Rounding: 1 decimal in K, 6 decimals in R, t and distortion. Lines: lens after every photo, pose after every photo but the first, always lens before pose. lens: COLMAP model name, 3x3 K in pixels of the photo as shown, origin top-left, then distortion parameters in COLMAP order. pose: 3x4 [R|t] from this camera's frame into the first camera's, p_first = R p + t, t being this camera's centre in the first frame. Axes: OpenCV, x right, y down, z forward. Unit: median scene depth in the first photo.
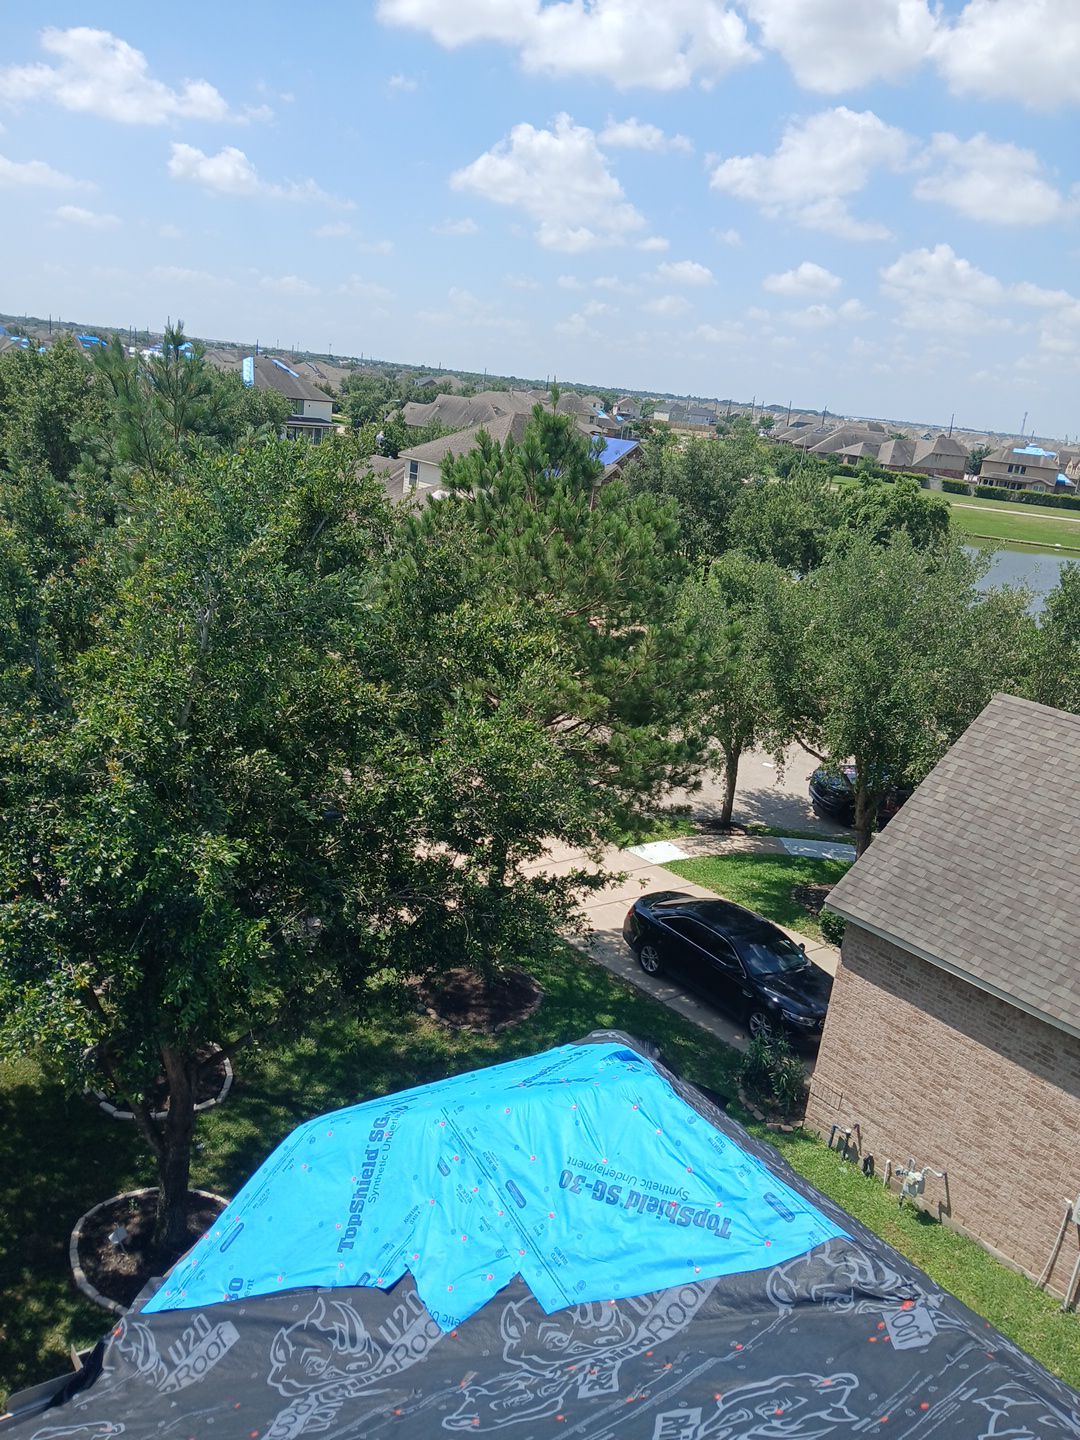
lens RADIAL K [[1115.6, 0, 550.3], [0, 1115.6, 761.2], [0, 0, 1]] dist [0.053547, -0.098822]
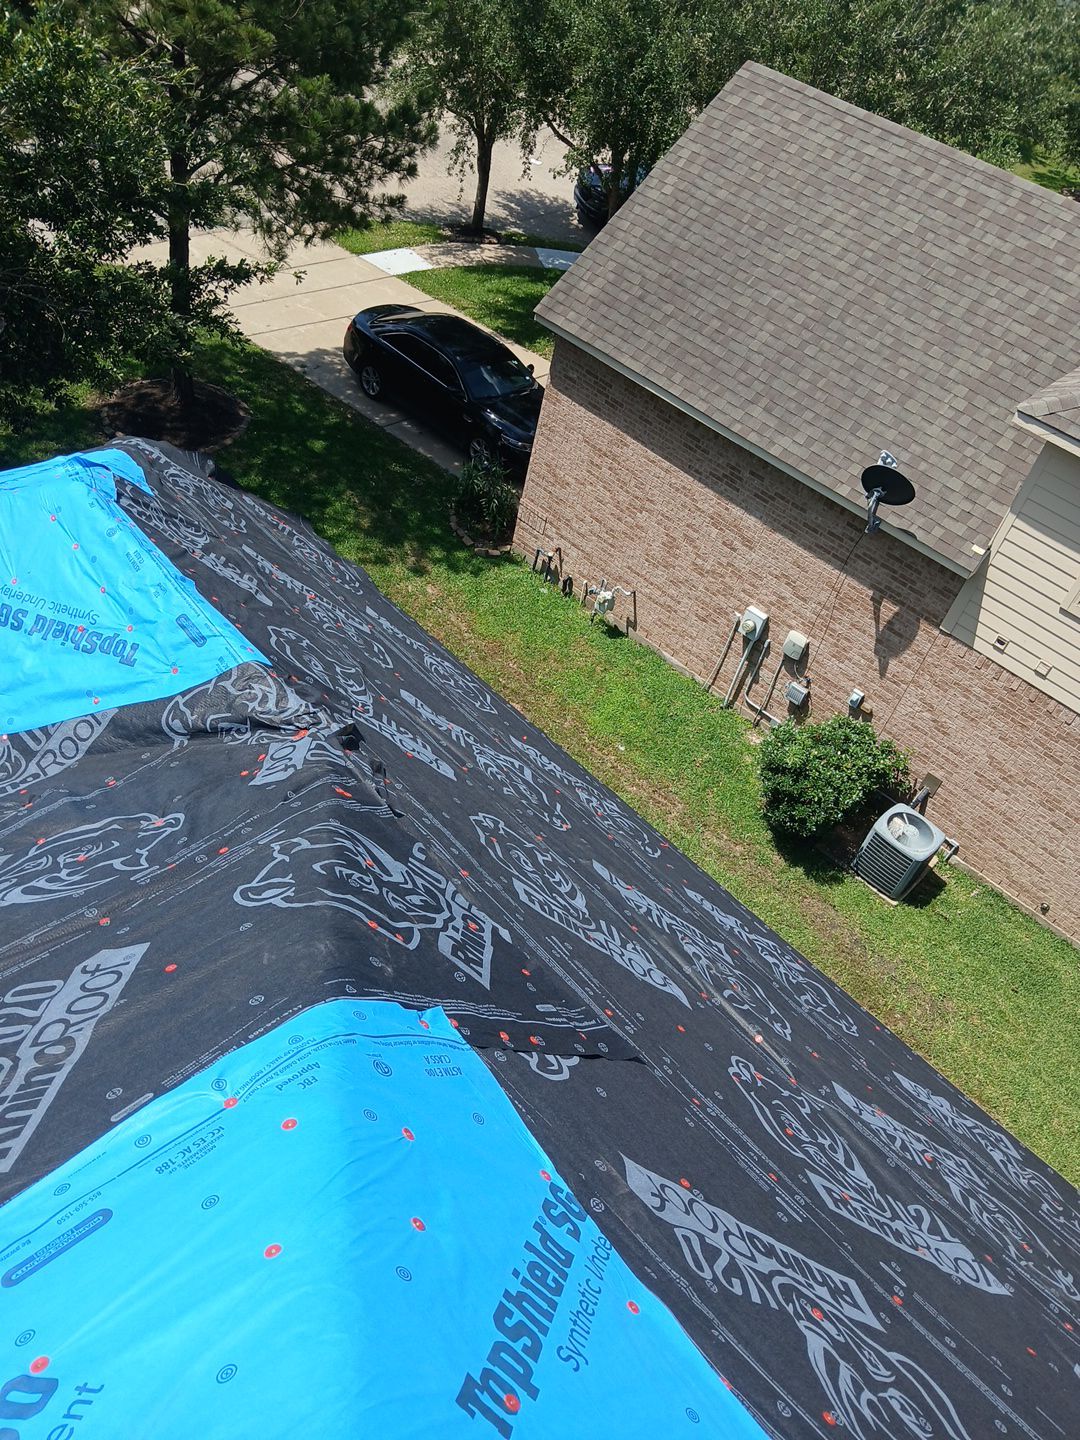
lens RADIAL K [[1115.6, 0, 543.4], [0, 1115.6, 722.5], [0, 0, 1]] dist [0.053547, -0.098822]
pose [[0.984507, -0.042258, 0.170176, 0.087975], [-0.038004, 0.896029, 0.442366, 0.021941], [-0.171176, -0.441980, 0.880541, 0.051882]]
